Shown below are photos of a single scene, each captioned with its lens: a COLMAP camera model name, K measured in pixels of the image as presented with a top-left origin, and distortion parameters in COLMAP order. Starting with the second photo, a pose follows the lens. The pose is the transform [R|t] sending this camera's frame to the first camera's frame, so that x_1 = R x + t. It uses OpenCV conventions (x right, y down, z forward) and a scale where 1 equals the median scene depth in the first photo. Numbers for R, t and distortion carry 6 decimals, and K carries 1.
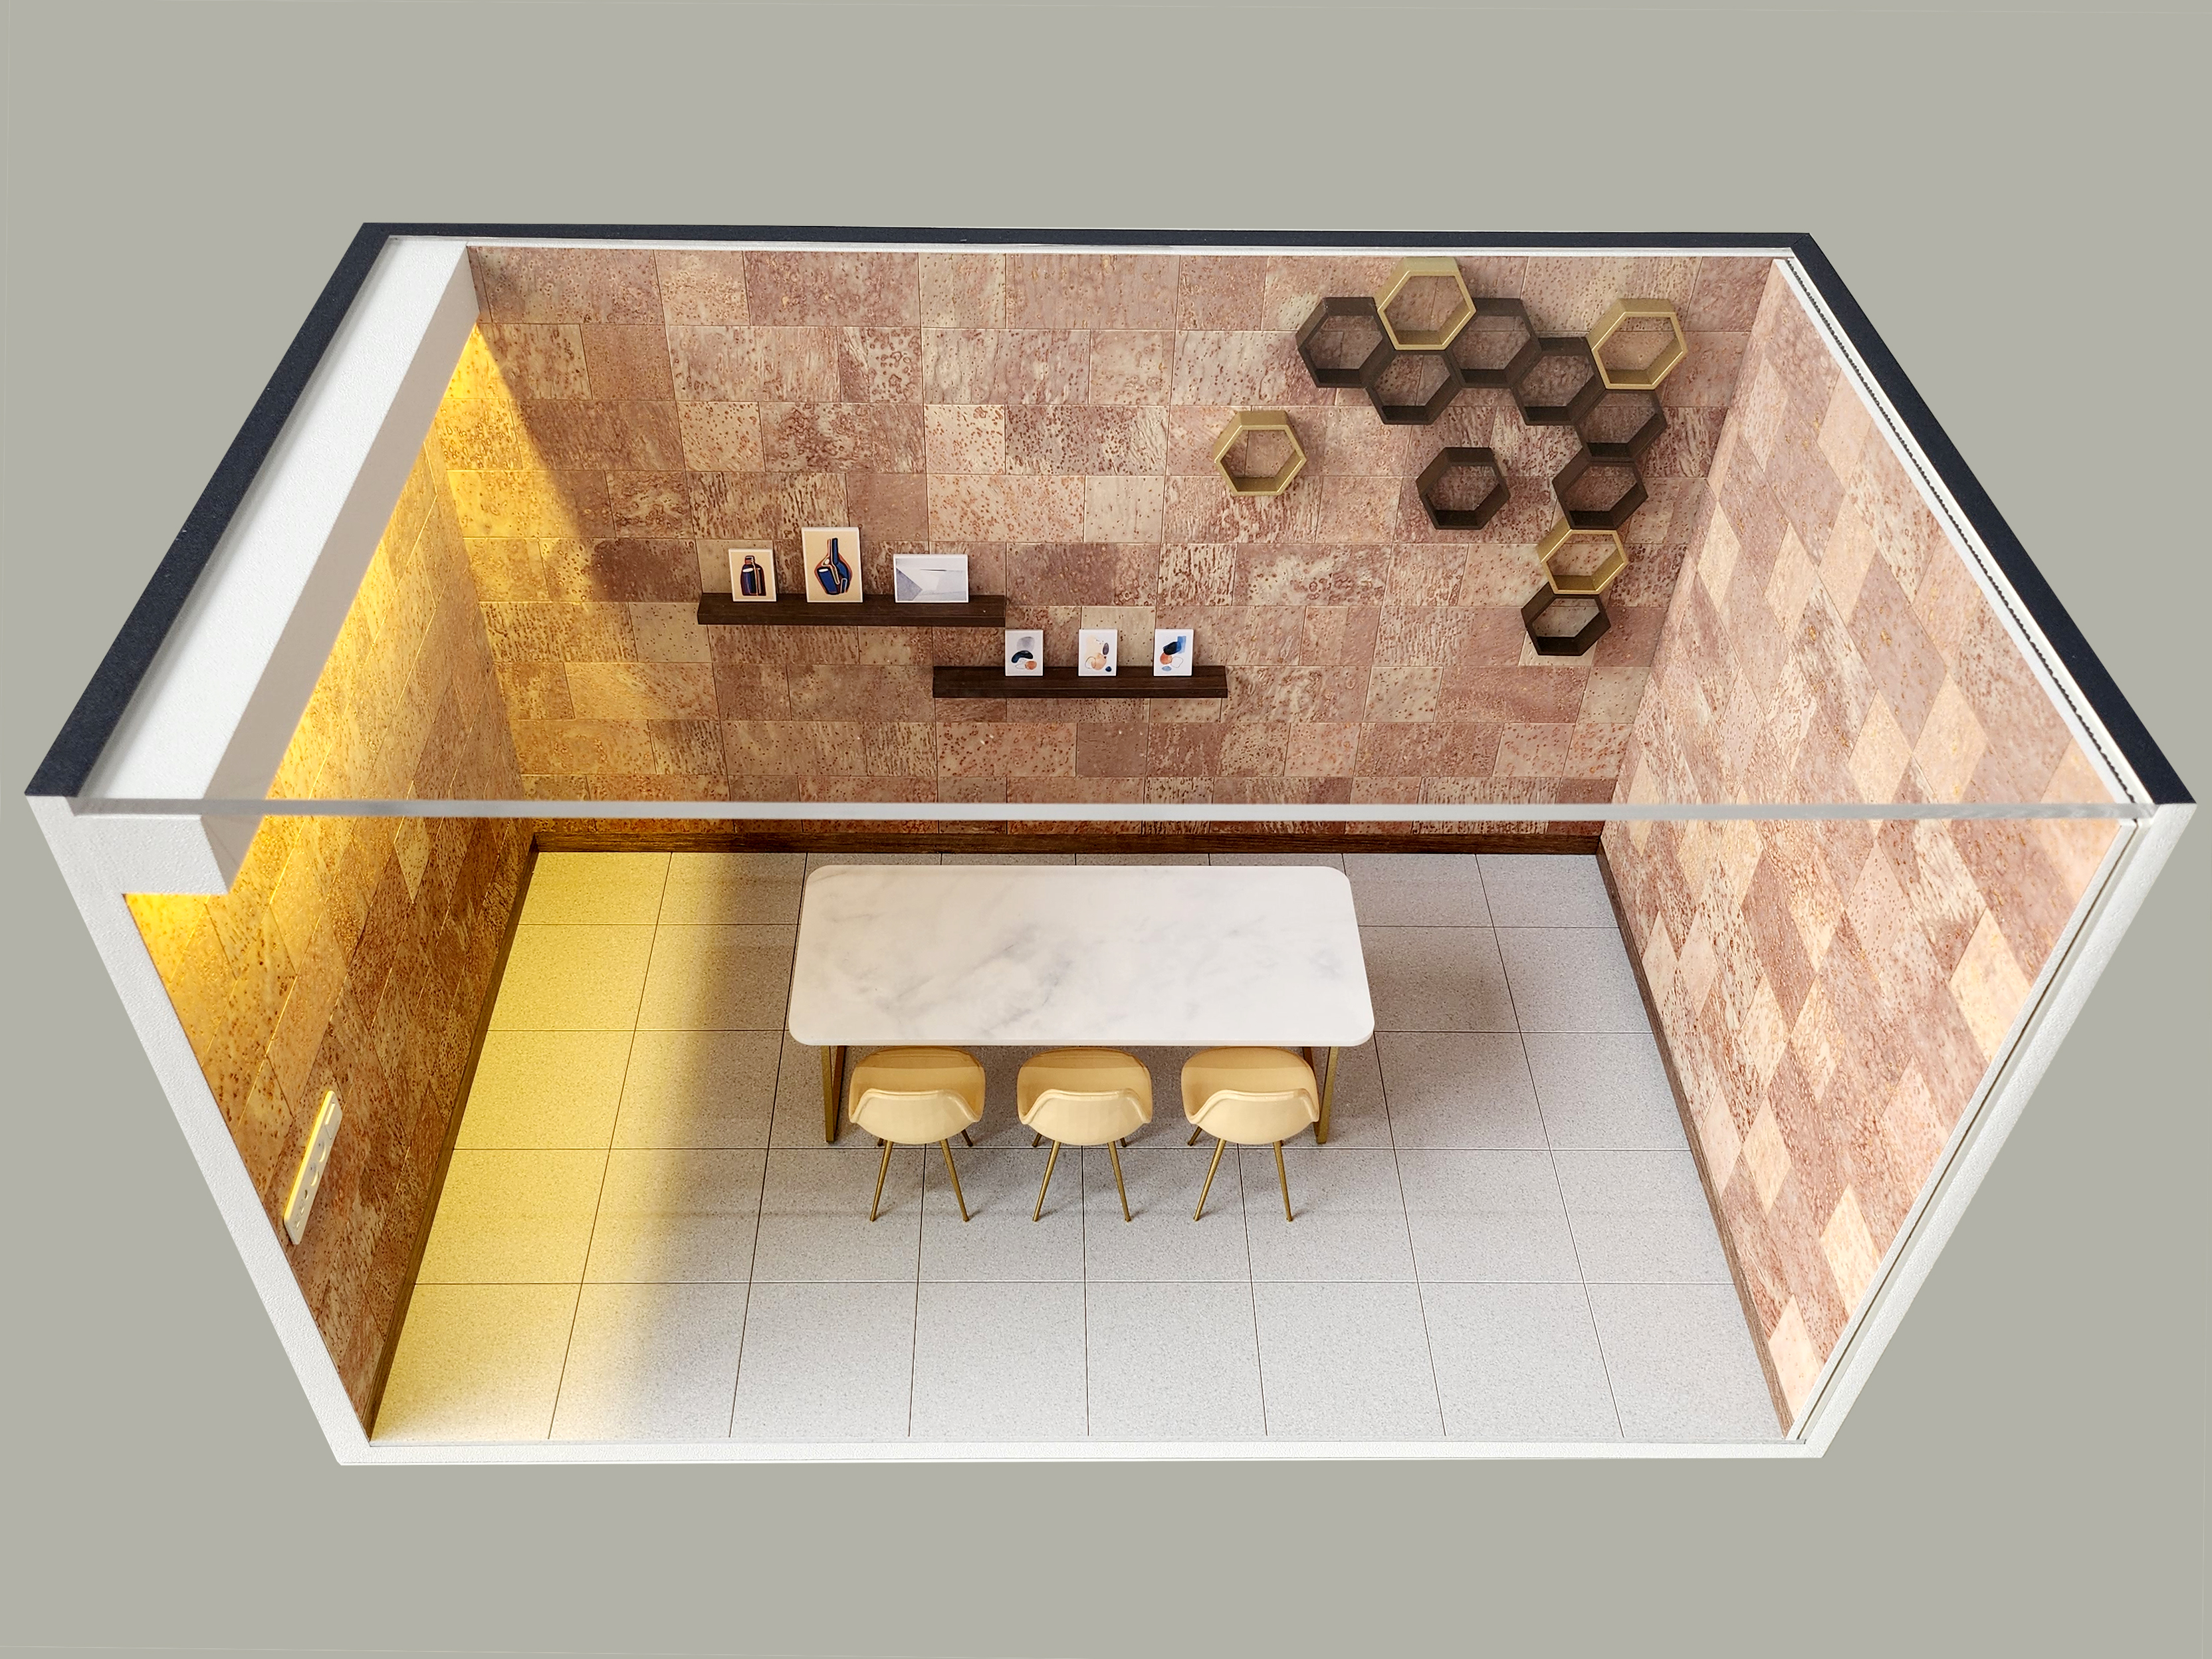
lens RADIAL K [[1877.1, 0, 1041.5], [0, 1877.1, 830.2], [0, 0, 1]] dist [0.093370, -0.150011]
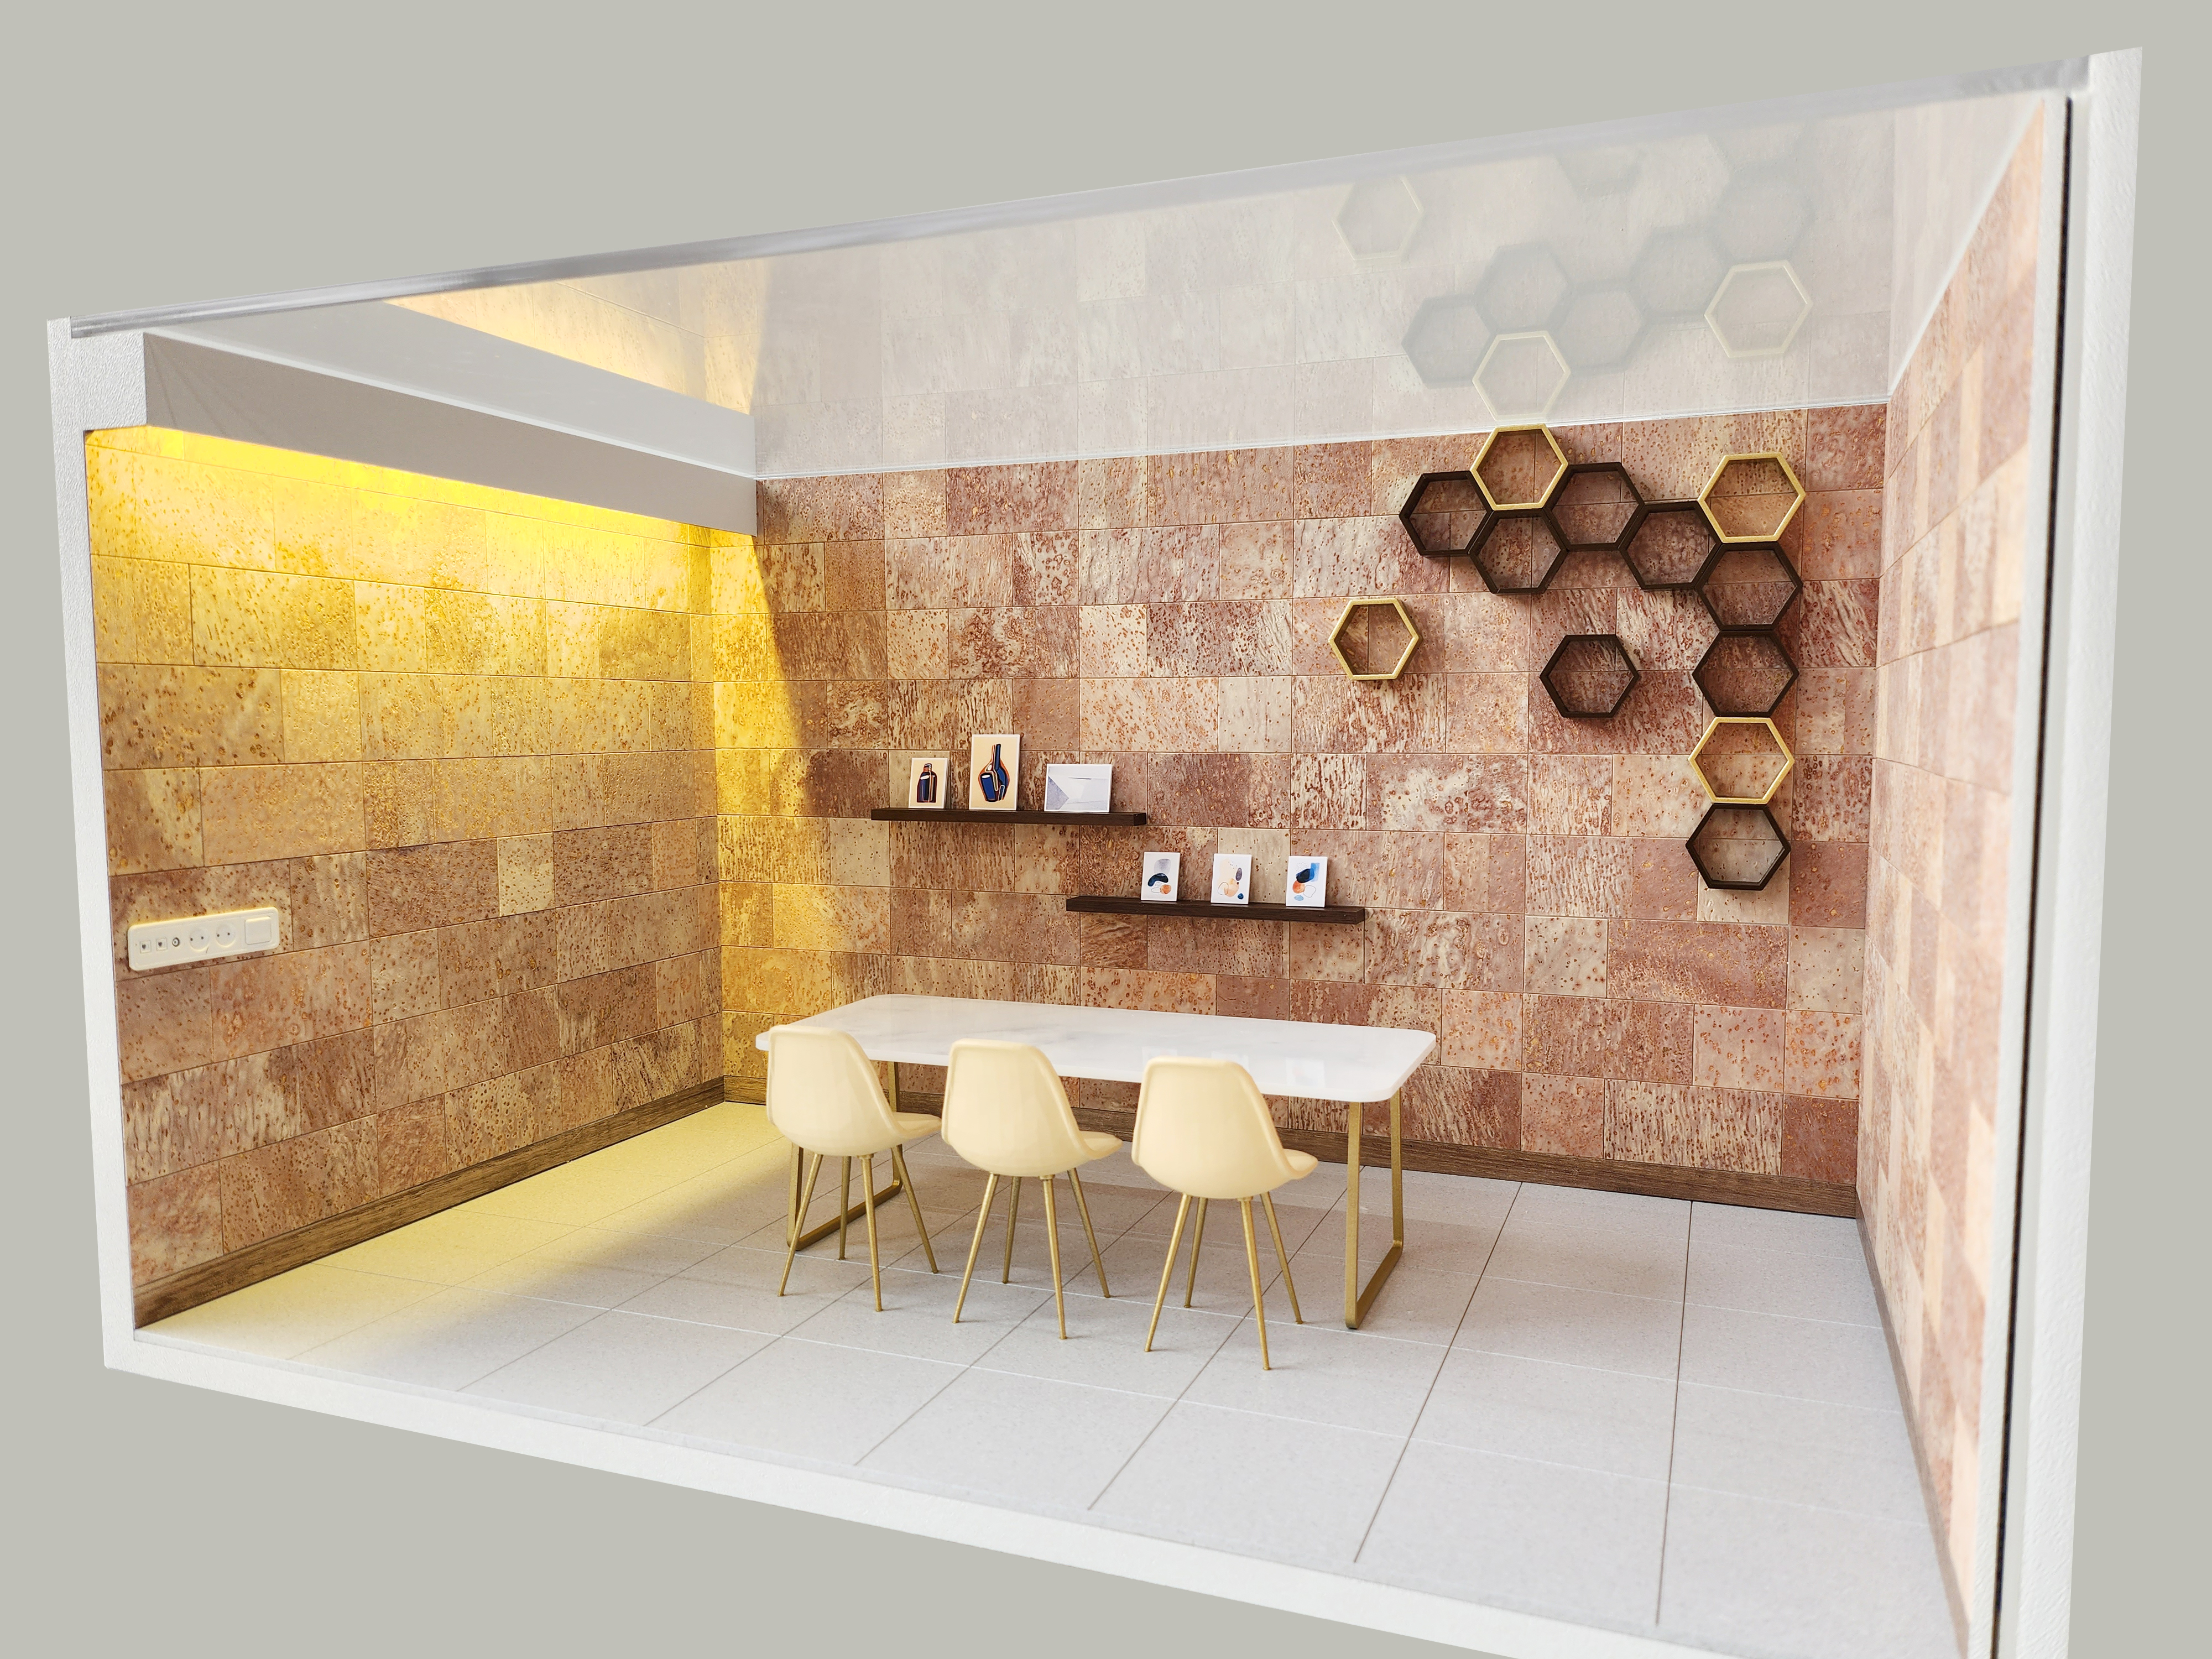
lens RADIAL K [[1572.4, 0, 1109.2], [0, 1572.4, 847.0], [0, 0, 1]] dist [0.091830, -0.116349]
pose [[0.928475, 0.017349, -0.370989, 0.292067], [-0.243241, 0.783261, -0.572133, 0.401835], [0.280655, 0.621451, 0.731458, 0.389496]]
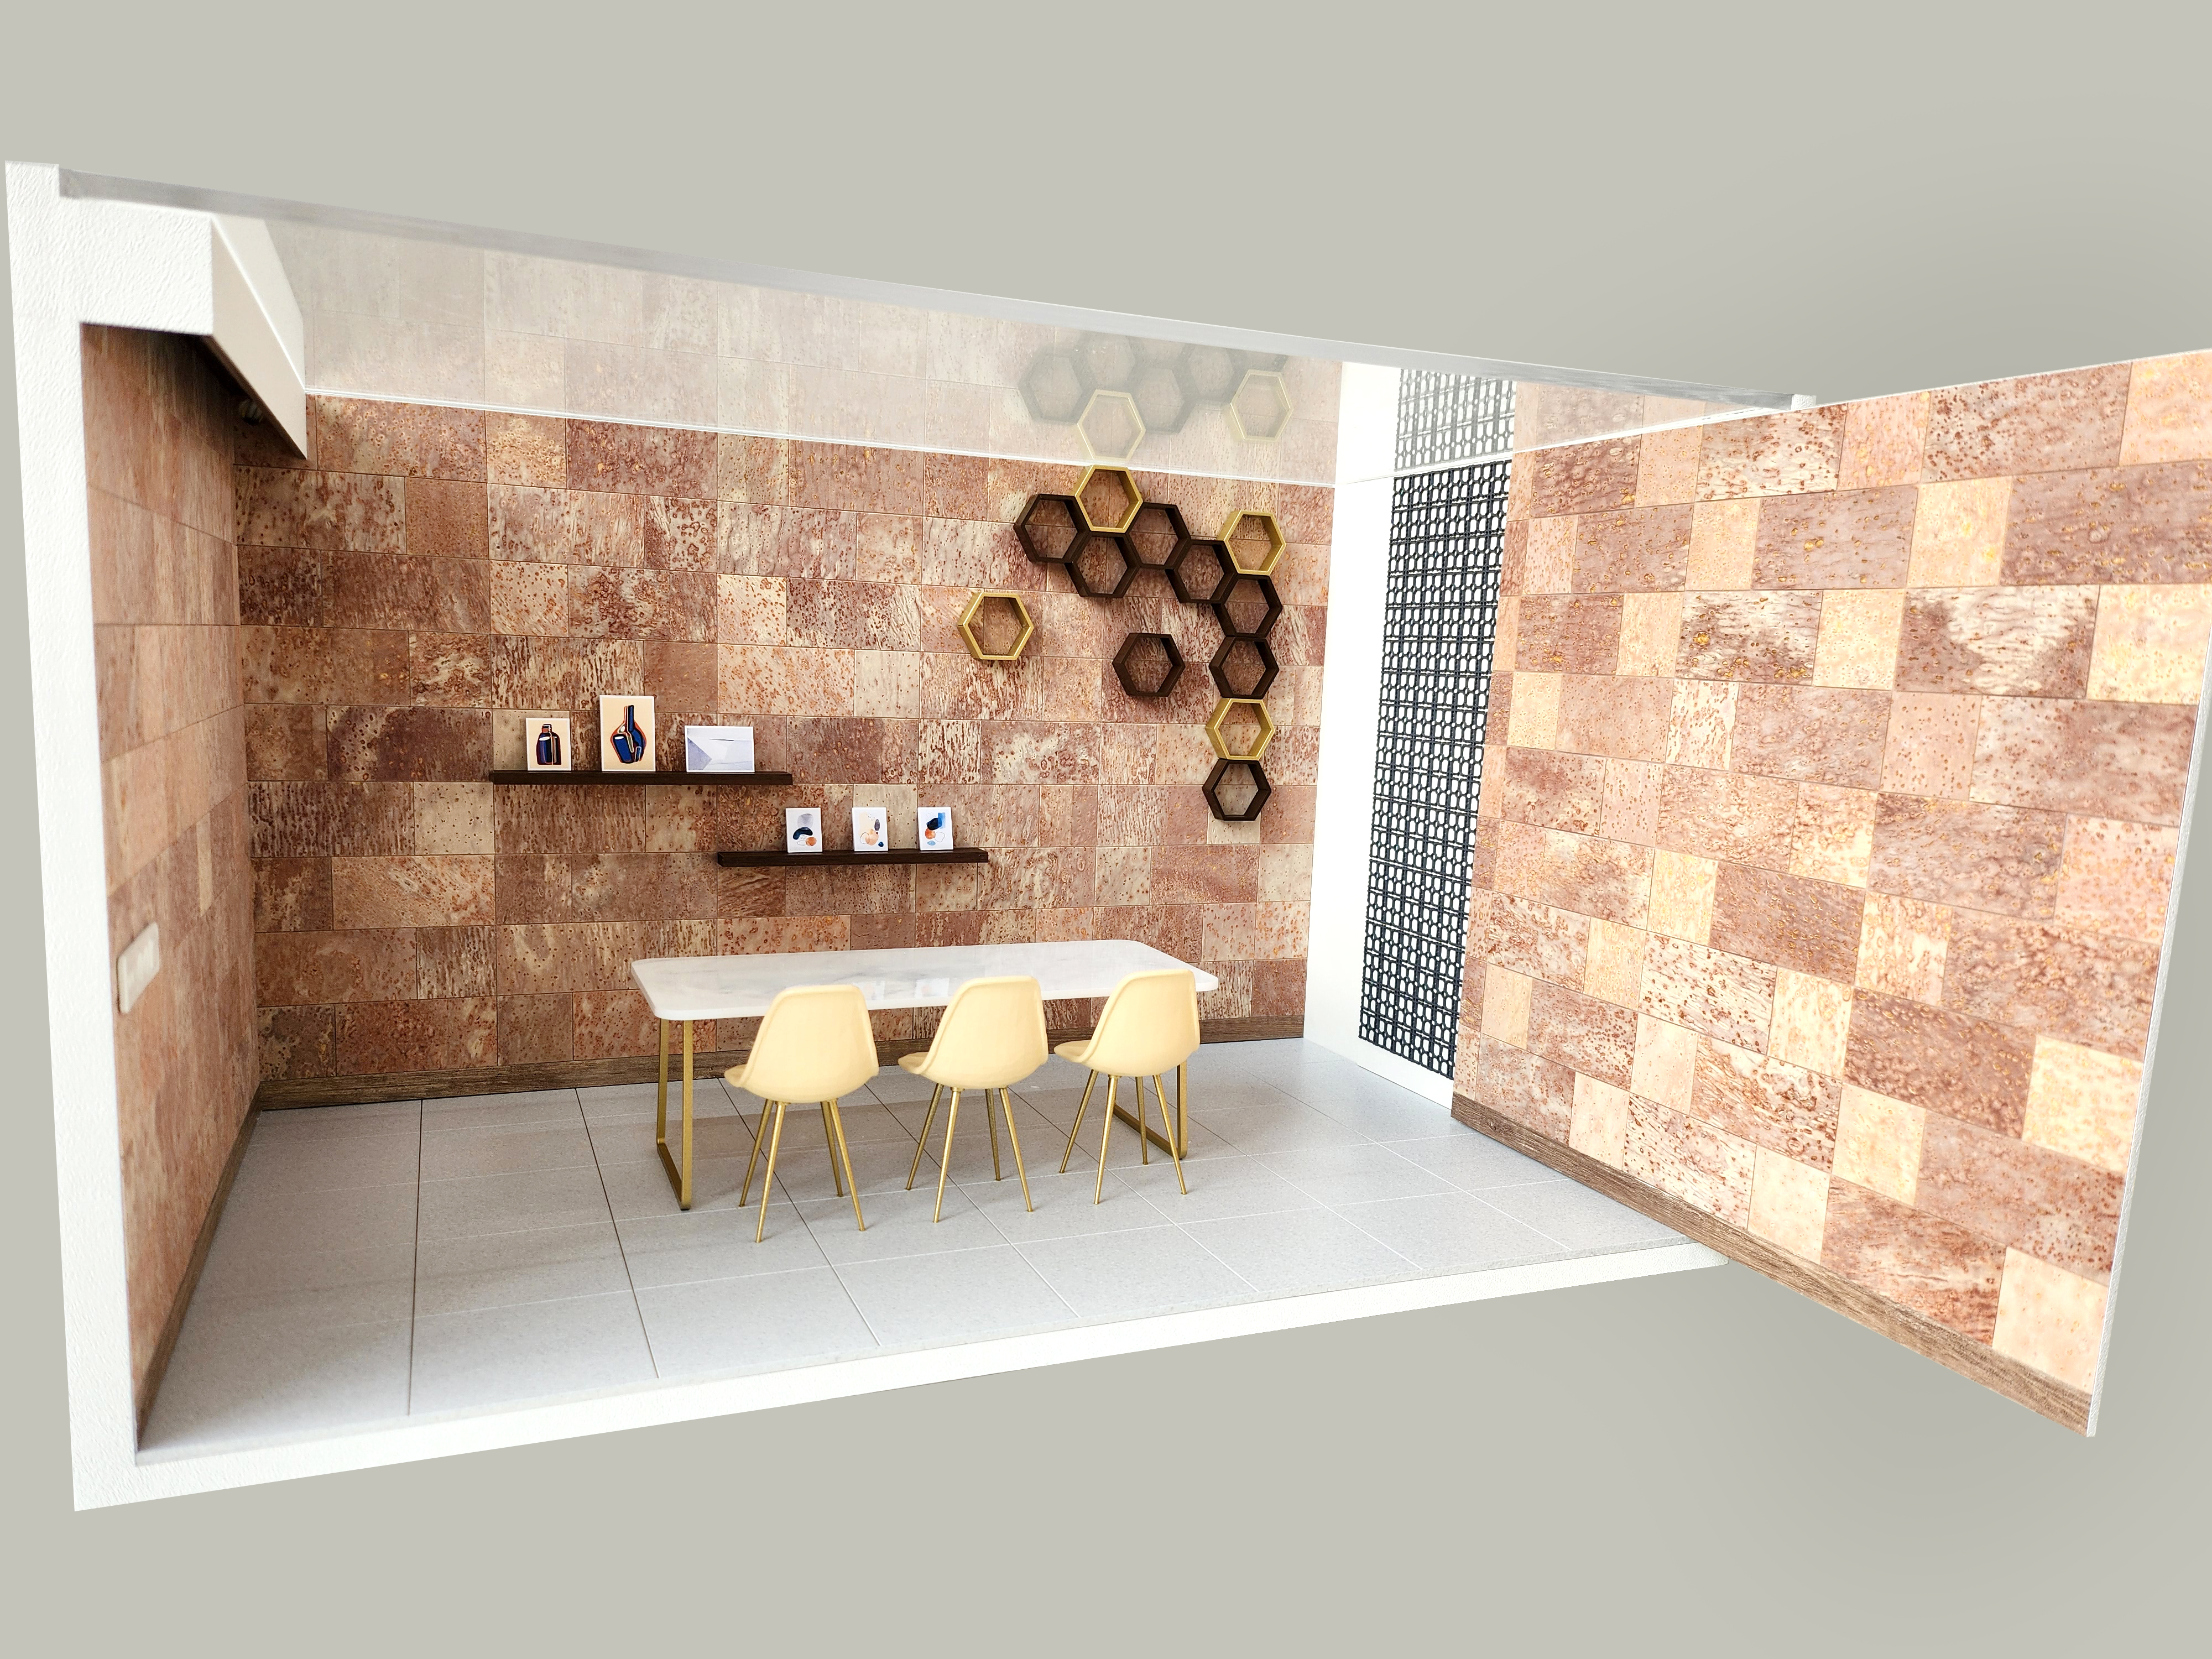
lens RADIAL K [[1587.8, 0, 1107.8], [0, 1587.8, 878.4], [0, 0, 1]] dist [0.059026, -0.029424]
pose [[0.925287, -0.030200, 0.378064, -0.209130], [0.237583, 0.823160, -0.515715, 0.477081], [-0.295632, 0.567006, 0.768834, 0.261530]]
